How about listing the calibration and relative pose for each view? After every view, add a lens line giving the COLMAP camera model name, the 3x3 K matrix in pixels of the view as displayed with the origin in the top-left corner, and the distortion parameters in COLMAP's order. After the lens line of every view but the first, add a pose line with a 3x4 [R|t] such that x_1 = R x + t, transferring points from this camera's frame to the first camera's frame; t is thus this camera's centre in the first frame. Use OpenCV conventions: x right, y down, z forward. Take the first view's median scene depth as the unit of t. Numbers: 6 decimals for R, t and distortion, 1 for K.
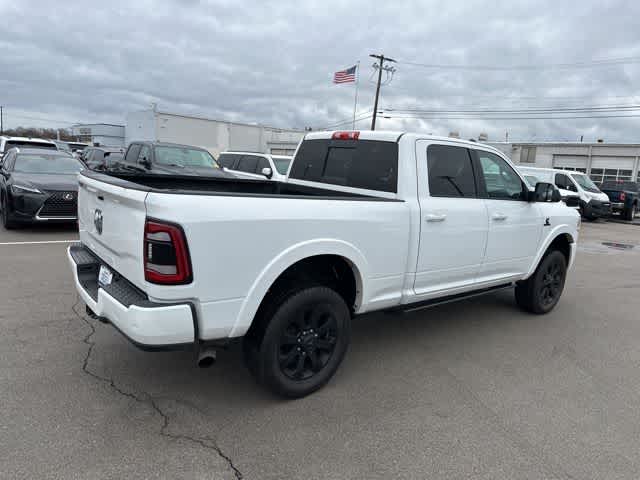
lens RADIAL K [[441.3, 0, 311.8], [0, 441.3, 237.2], [0, 0, 1]] dist [0.070576, -0.060922]
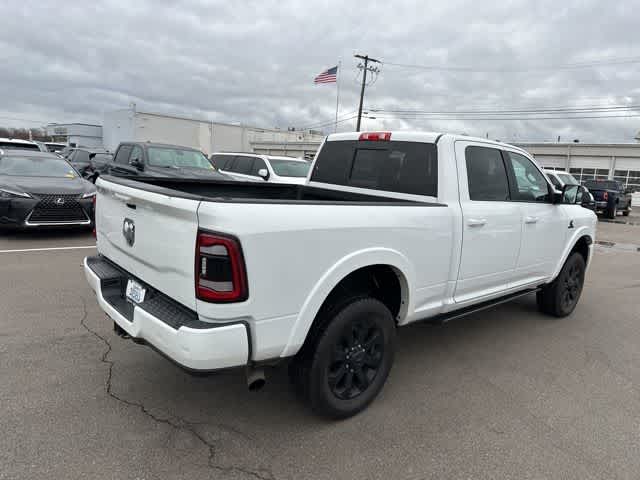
lens RADIAL K [[442.7, 0, 320.0], [0, 442.7, 240.0], [0, 0, 1]] dist [0.077596, -0.070633]
pose [[0.998737, -0.011749, 0.048842, -0.104962], [0.011540, 0.999923, 0.004554, -0.014278], [-0.048892, -0.003985, 0.998796, 0.054864]]
